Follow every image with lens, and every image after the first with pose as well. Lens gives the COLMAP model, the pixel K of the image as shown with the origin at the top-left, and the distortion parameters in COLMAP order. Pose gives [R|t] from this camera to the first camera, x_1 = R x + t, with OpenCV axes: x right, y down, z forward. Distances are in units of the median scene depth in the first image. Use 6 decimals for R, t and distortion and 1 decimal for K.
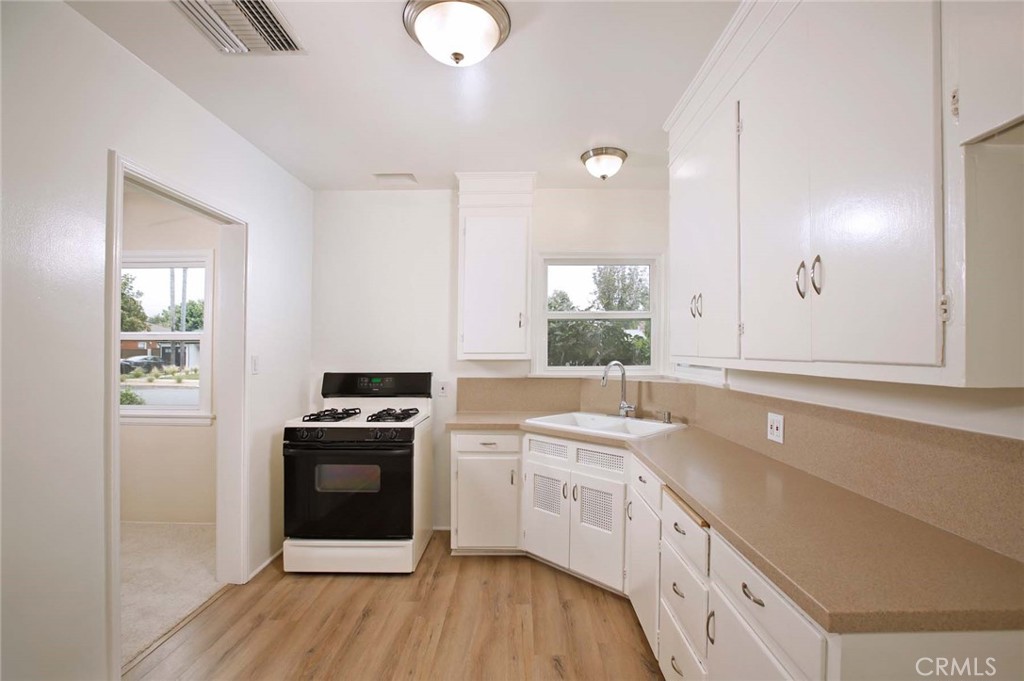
lens RADIAL K [[474.9, 0, 520.4], [0, 474.9, 345.9], [0, 0, 1]] dist [-0.024959, 0.006155]
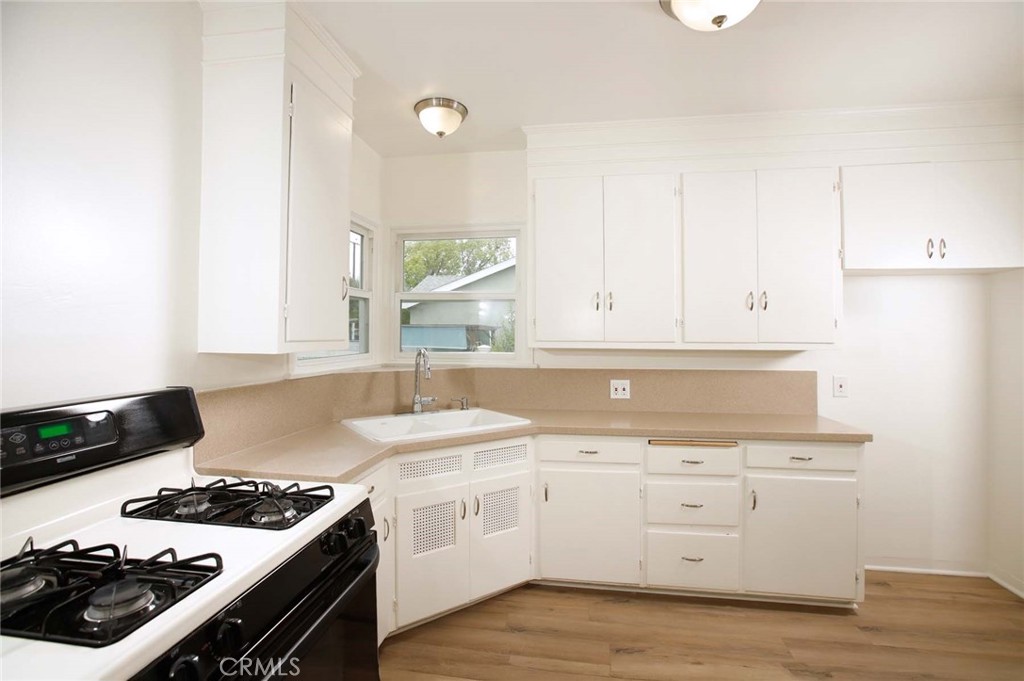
lens RADIAL K [[474.9, 0, 513.1], [0, 474.9, 335.2], [0, 0, 1]] dist [-0.024959, 0.006155]
pose [[0.152070, 0.000957, 0.988369, -0.603134], [-0.013191, 0.999912, 0.001061, 0.005650], [-0.988282, -0.013199, 0.152069, 0.699060]]
